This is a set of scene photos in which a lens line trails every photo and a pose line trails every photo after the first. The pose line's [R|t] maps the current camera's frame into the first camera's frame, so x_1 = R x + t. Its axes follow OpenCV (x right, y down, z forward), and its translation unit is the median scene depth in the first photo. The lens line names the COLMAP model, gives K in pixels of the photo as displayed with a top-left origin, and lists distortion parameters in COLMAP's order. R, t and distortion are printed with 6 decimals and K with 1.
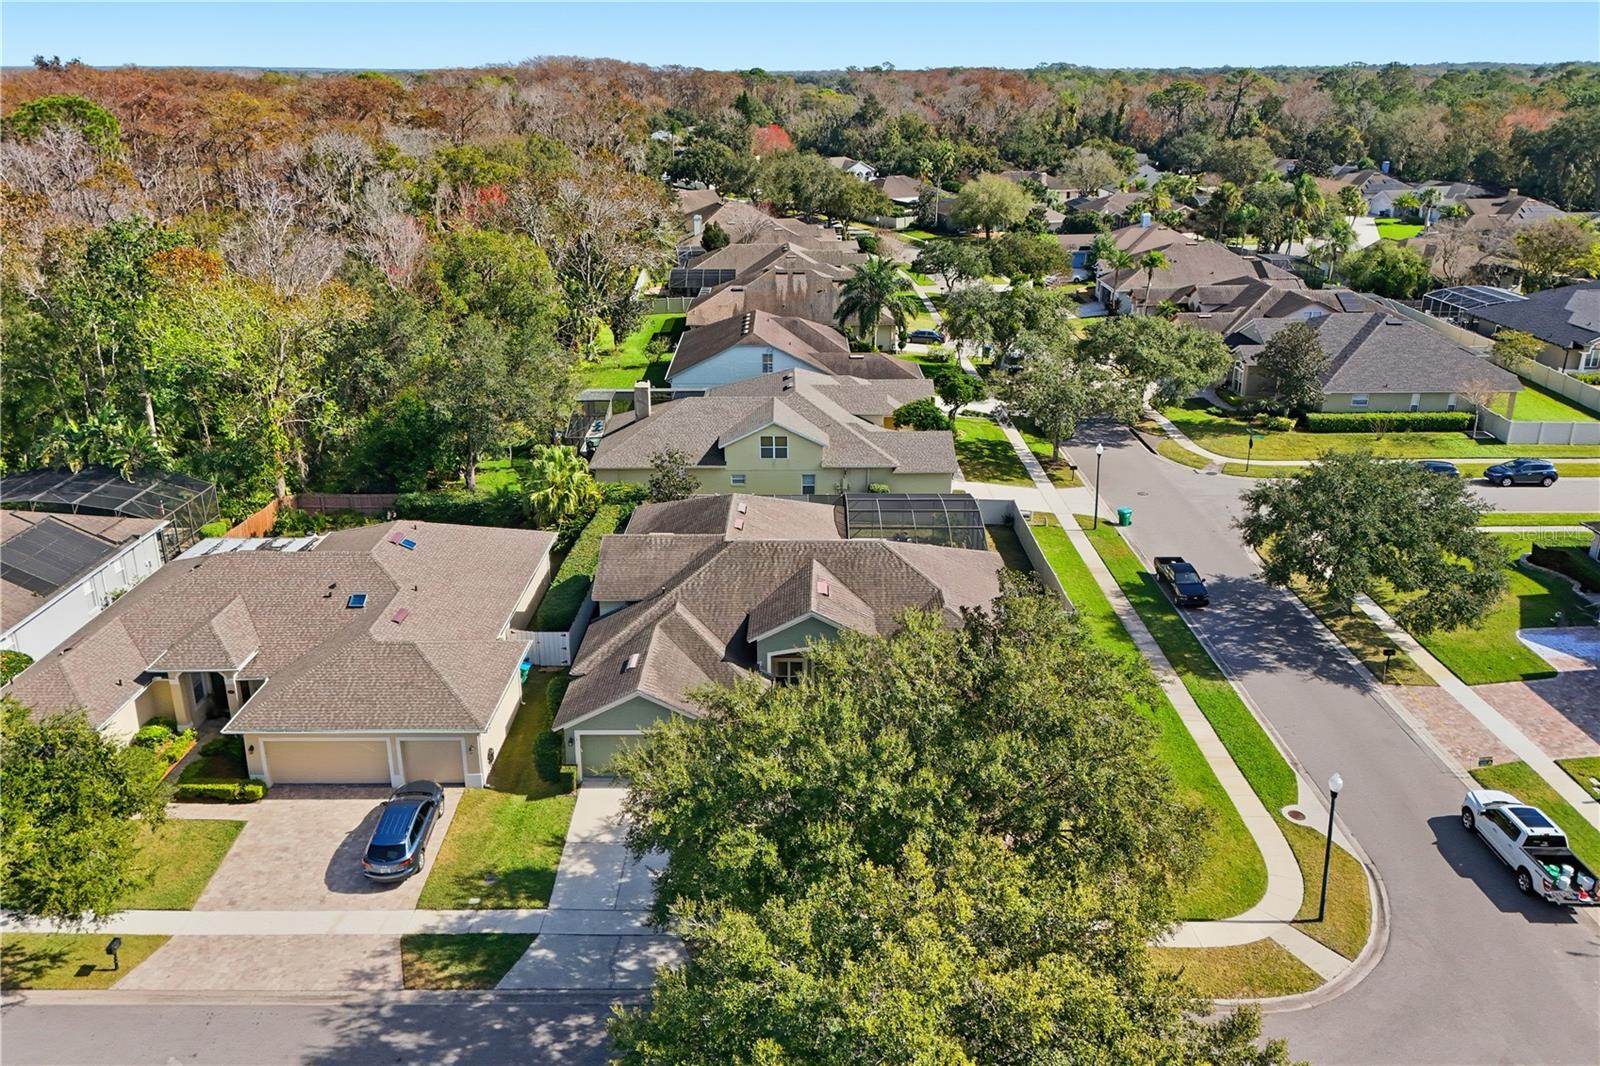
lens RADIAL K [[1174.3, 0, 803.4], [0, 1174.3, 494.2], [0, 0, 1]] dist [0.073411, -0.076562]
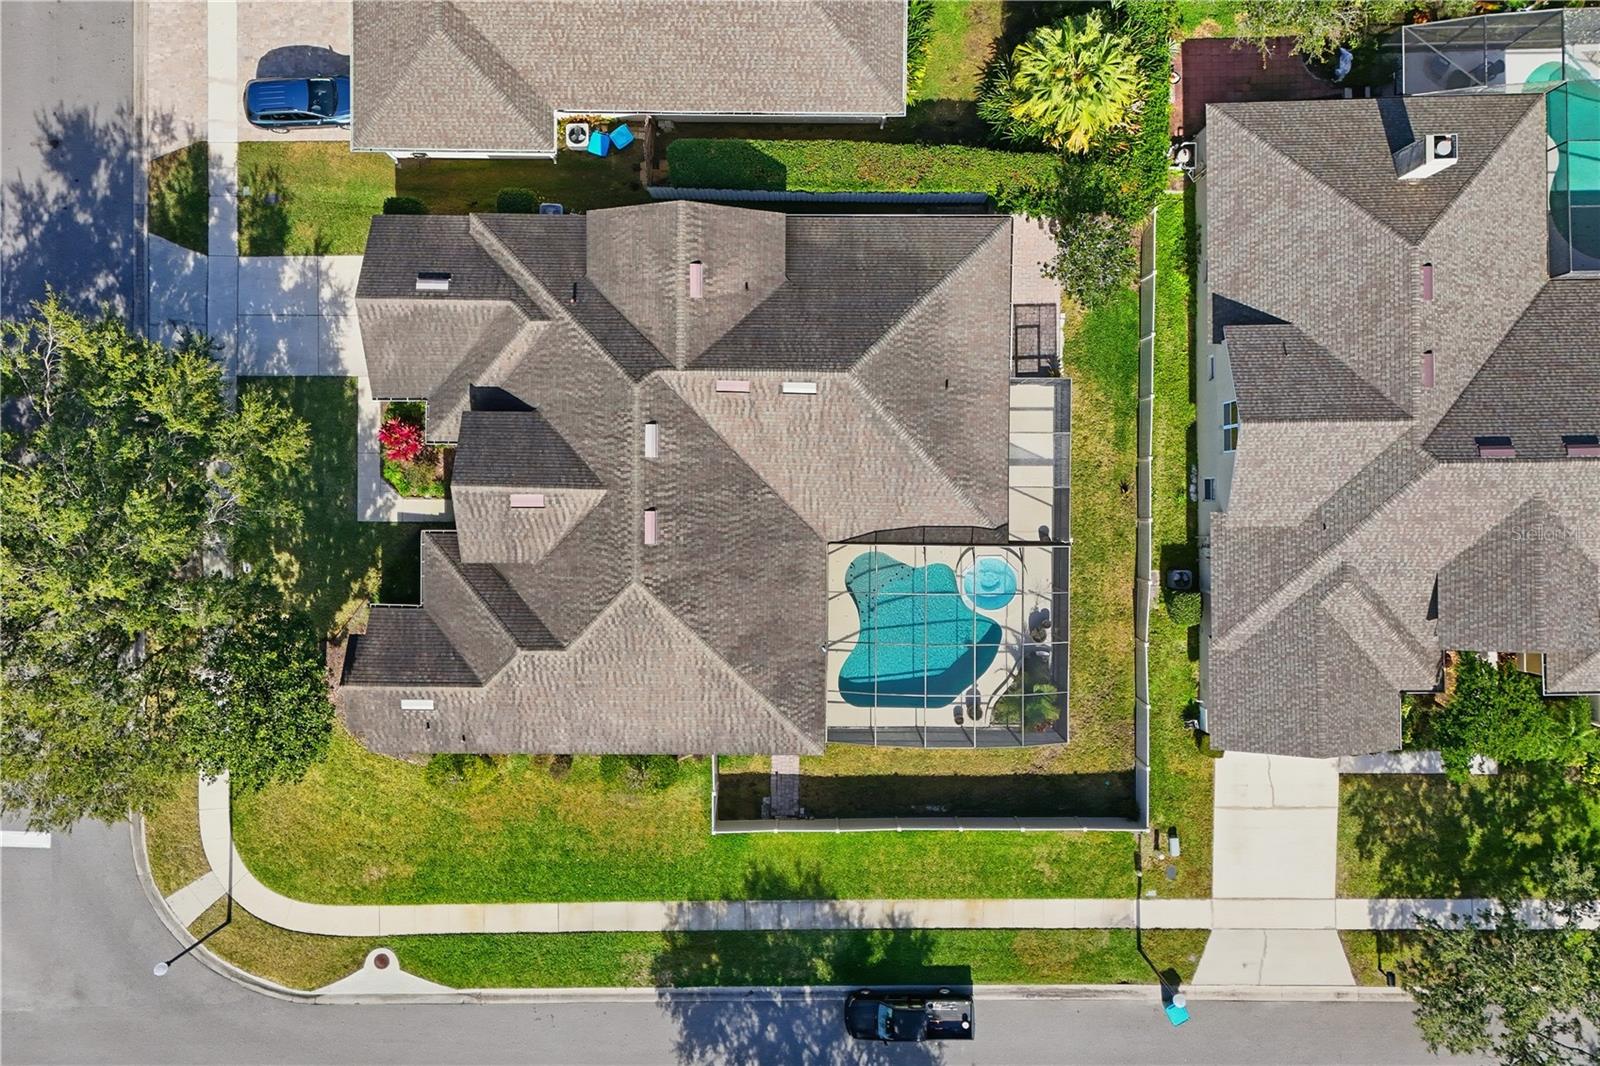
lens RADIAL K [[1174.3, 0, 803.4], [0, 1174.3, 494.2], [0, 0, 1]] dist [0.073411, -0.076562]
pose [[-0.002159, 0.999997, -0.000876, 0.009714], [-0.327241, 0.000121, 0.944941, -0.594992], [0.944939, 0.002326, 0.327240, 0.734028]]
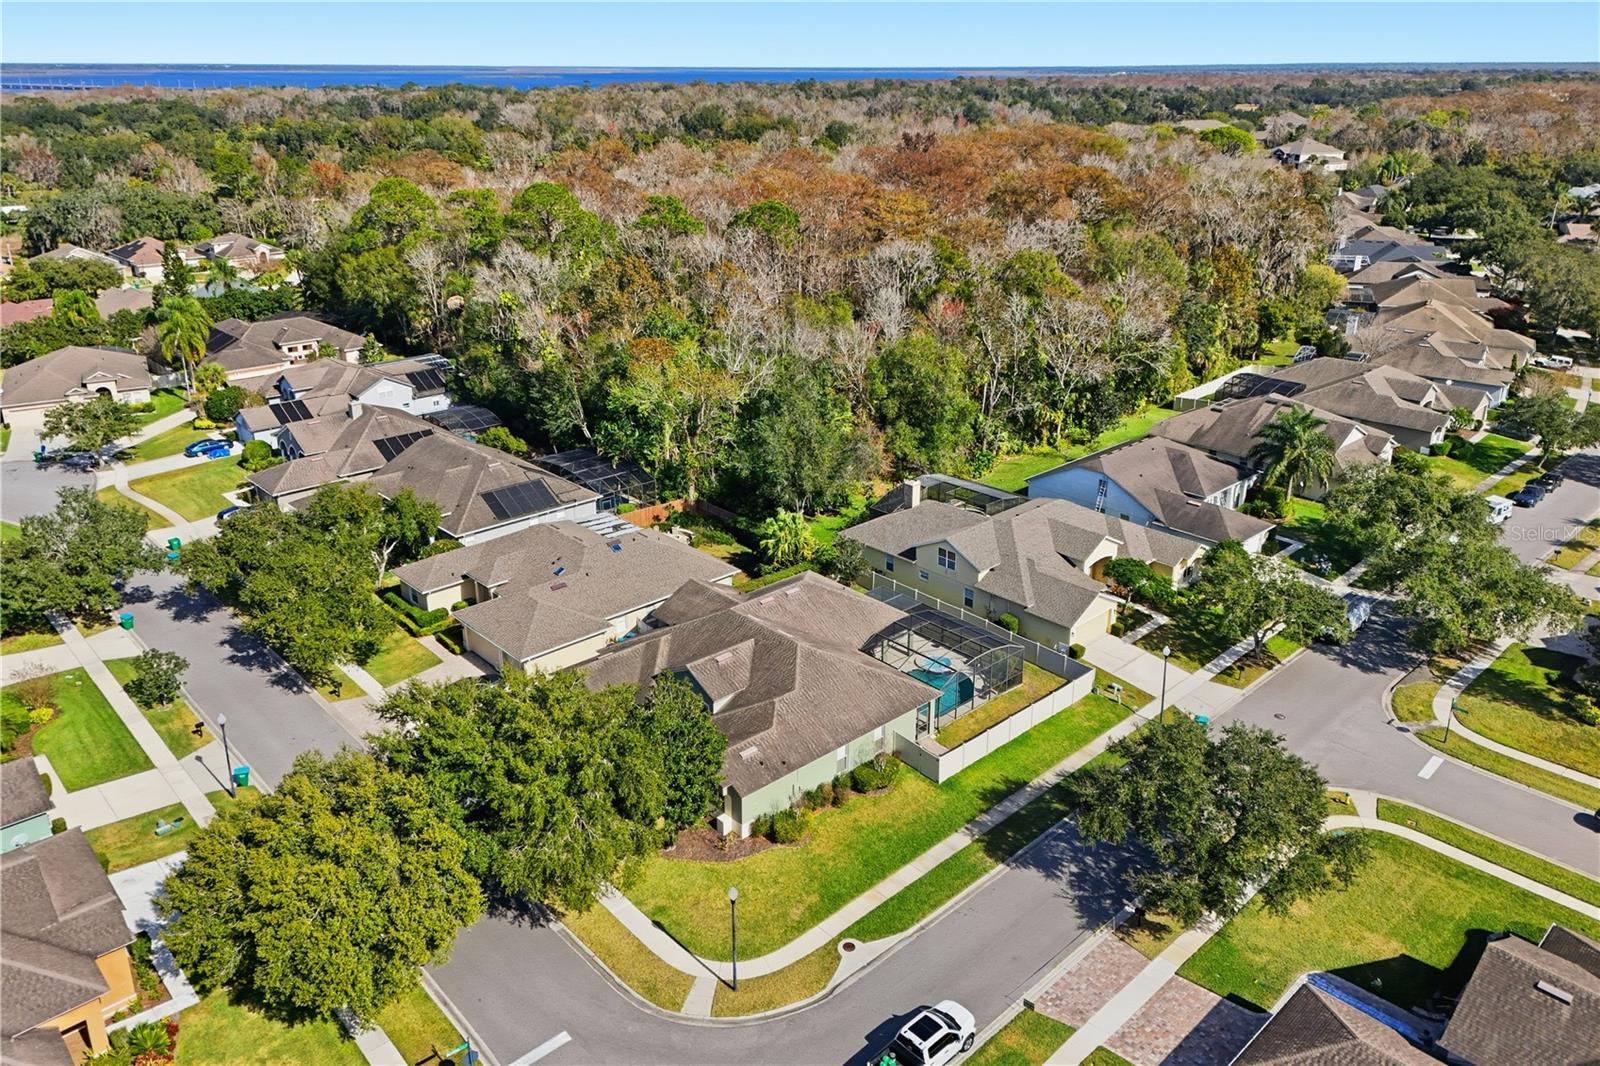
lens RADIAL K [[1169.5, 0, 807.7], [0, 1169.5, 528.8], [0, 0, 1]] dist [0.089885, -0.159870]
pose [[0.683680, 0.275498, -0.675783, 0.816680], [-0.250394, 0.958348, 0.137372, -0.237813], [0.685482, 0.075293, 0.724186, 0.010112]]
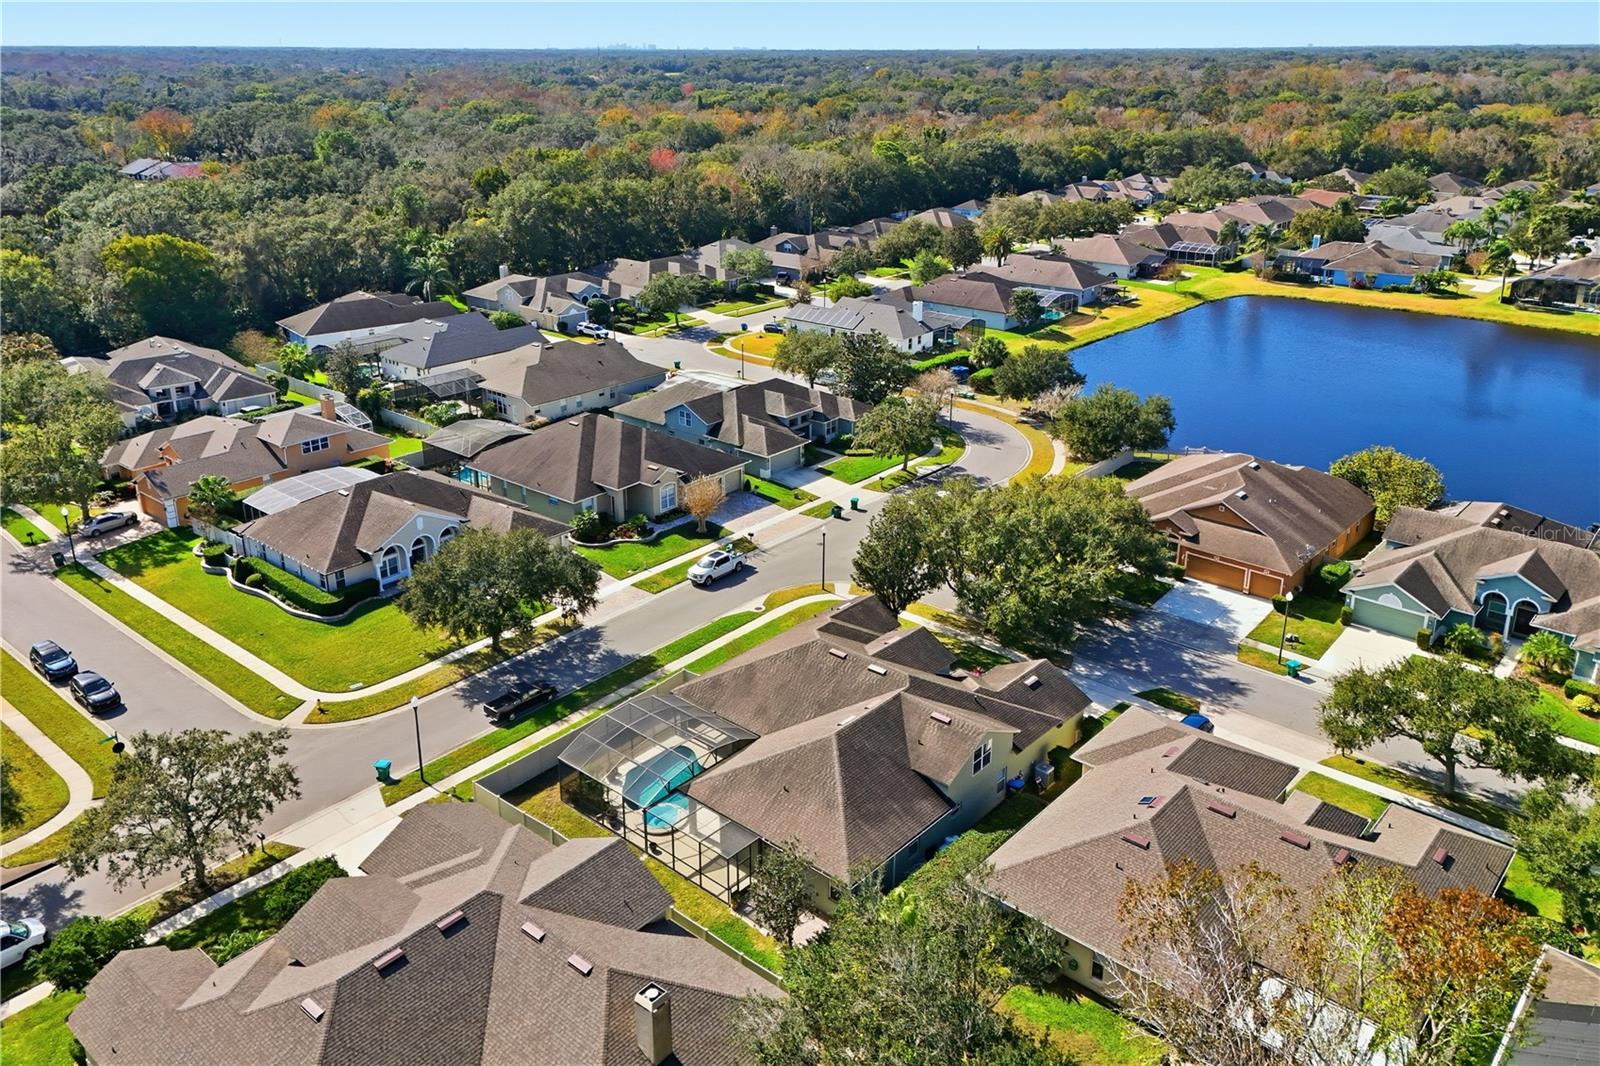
lens RADIAL K [[1174.3, 0, 803.4], [0, 1174.3, 494.2], [0, 0, 1]] dist [0.073411, -0.076562]
pose [[-0.755531, -0.229052, 0.613766, -0.599613], [0.220712, 0.793116, 0.567674, -0.729101], [-0.616814, 0.564361, -0.548669, 1.412545]]
